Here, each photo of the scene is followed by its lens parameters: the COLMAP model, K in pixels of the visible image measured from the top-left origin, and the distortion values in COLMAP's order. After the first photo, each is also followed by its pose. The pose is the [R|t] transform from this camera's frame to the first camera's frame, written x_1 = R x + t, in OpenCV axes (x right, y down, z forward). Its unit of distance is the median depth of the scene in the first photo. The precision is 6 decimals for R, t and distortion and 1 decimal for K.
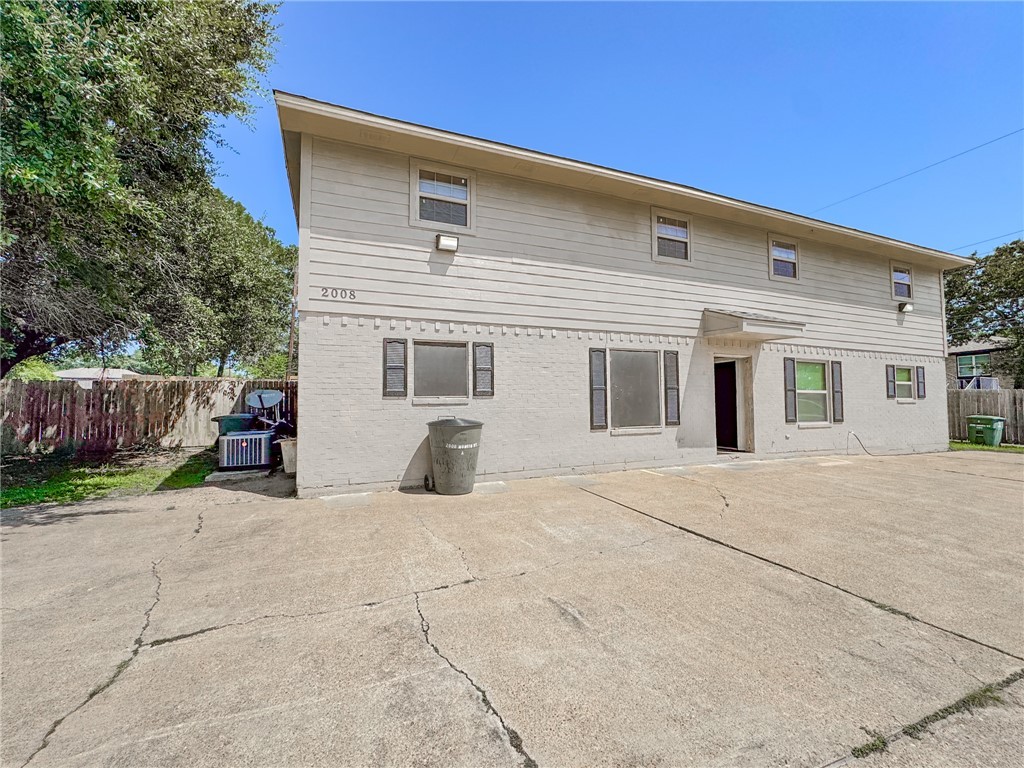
lens RADIAL K [[410.9, 0, 516.6], [0, 410.9, 389.7], [0, 0, 1]] dist [-0.002876, 0.000519]
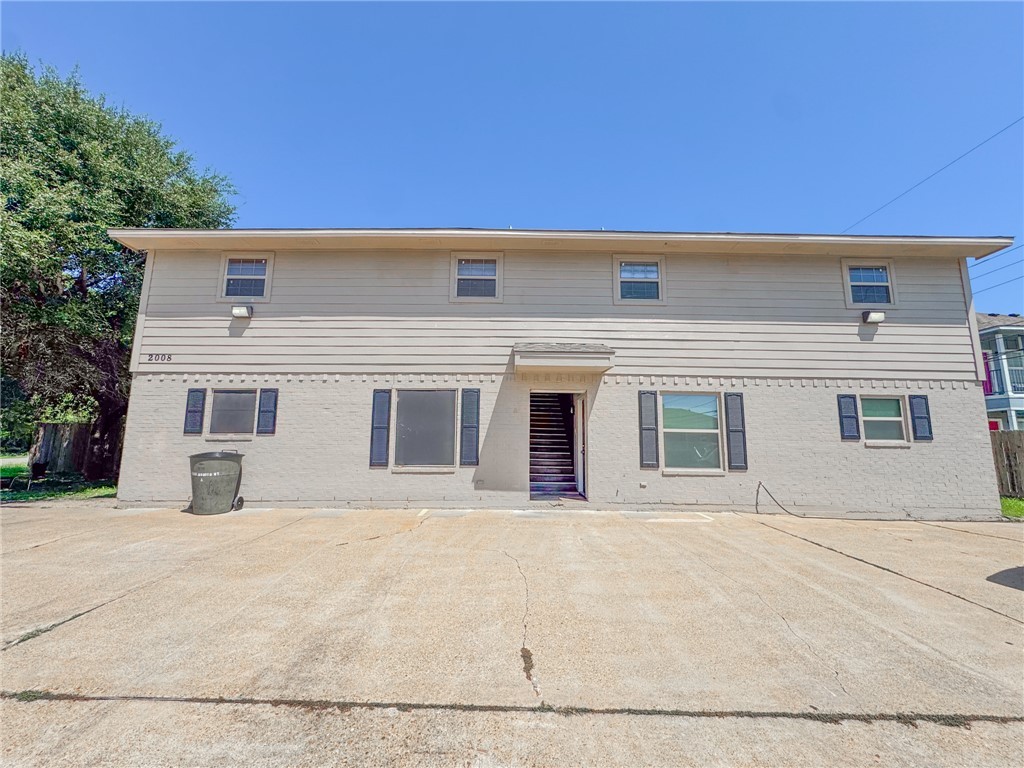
lens RADIAL K [[410.9, 0, 519.8], [0, 410.9, 383.8], [0, 0, 1]] dist [-0.002876, 0.000519]
pose [[0.932551, -0.035032, -0.359336, 0.914411], [0.000145, 0.995318, -0.096656, -0.012042], [0.361039, 0.090085, 0.928189, 0.133469]]
